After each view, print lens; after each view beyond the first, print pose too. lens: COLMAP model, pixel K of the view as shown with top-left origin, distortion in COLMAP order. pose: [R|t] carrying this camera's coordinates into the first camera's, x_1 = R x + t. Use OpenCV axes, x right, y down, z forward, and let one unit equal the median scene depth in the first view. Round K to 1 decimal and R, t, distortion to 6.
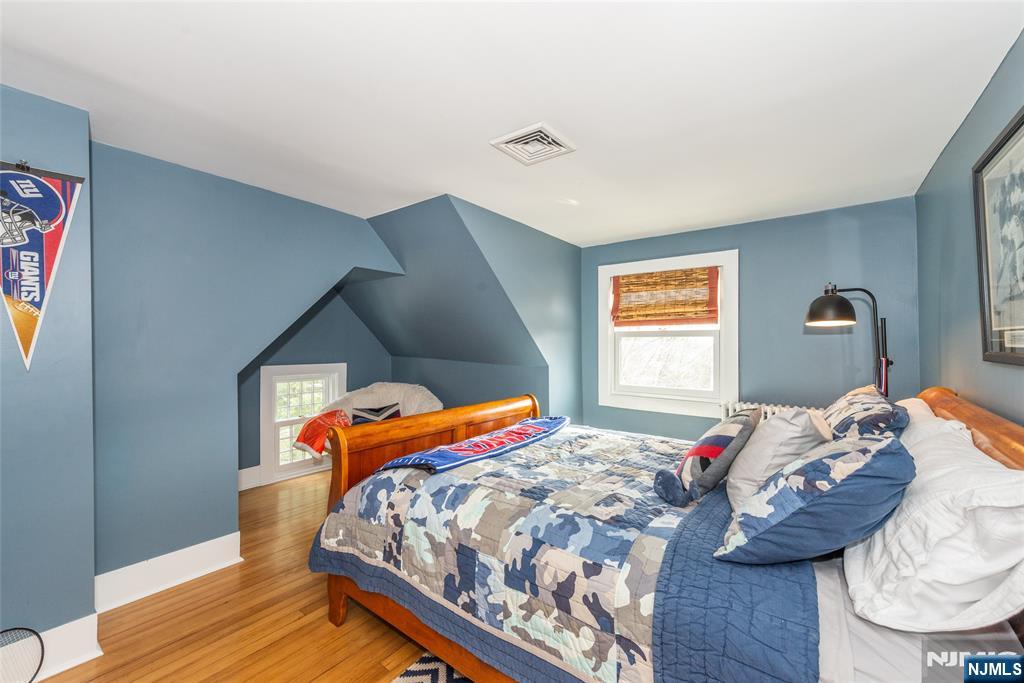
lens RADIAL K [[406.3, 0, 512.5], [0, 406.3, 340.8], [0, 0, 1]] dist [0.014926, -0.001292]
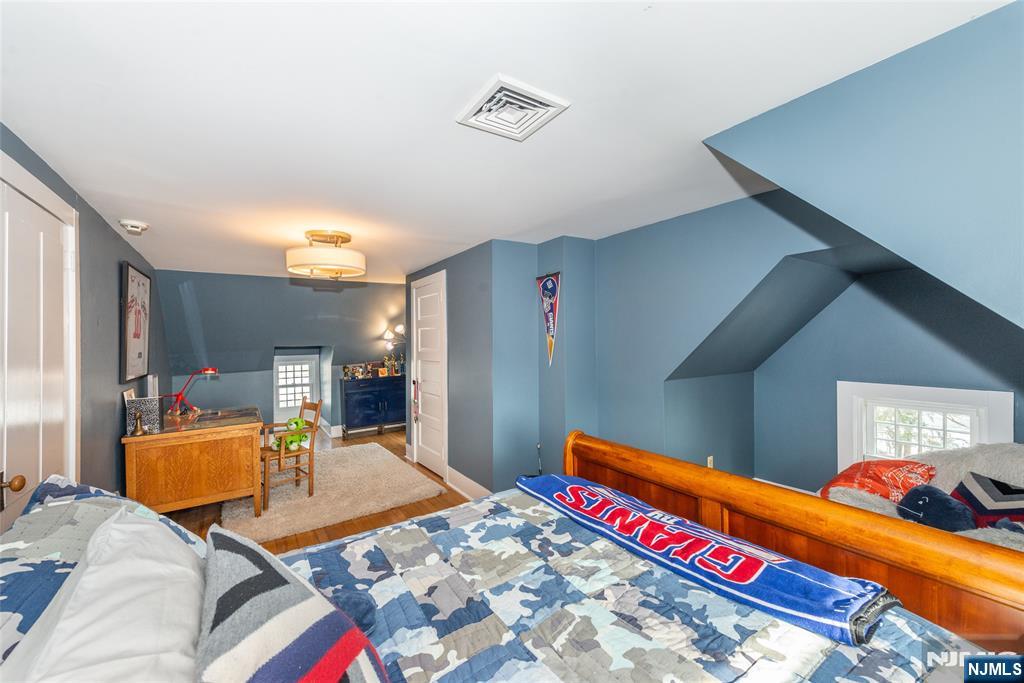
lens RADIAL K [[406.3, 0, 513.1], [0, 406.3, 340.7], [0, 0, 1]] dist [0.014926, -0.001292]
pose [[-0.323740, 0.004629, -0.946135, 0.859752], [0.013992, 0.999902, 0.000105, -0.064314], [0.946043, -0.013205, -0.323773, 1.386227]]
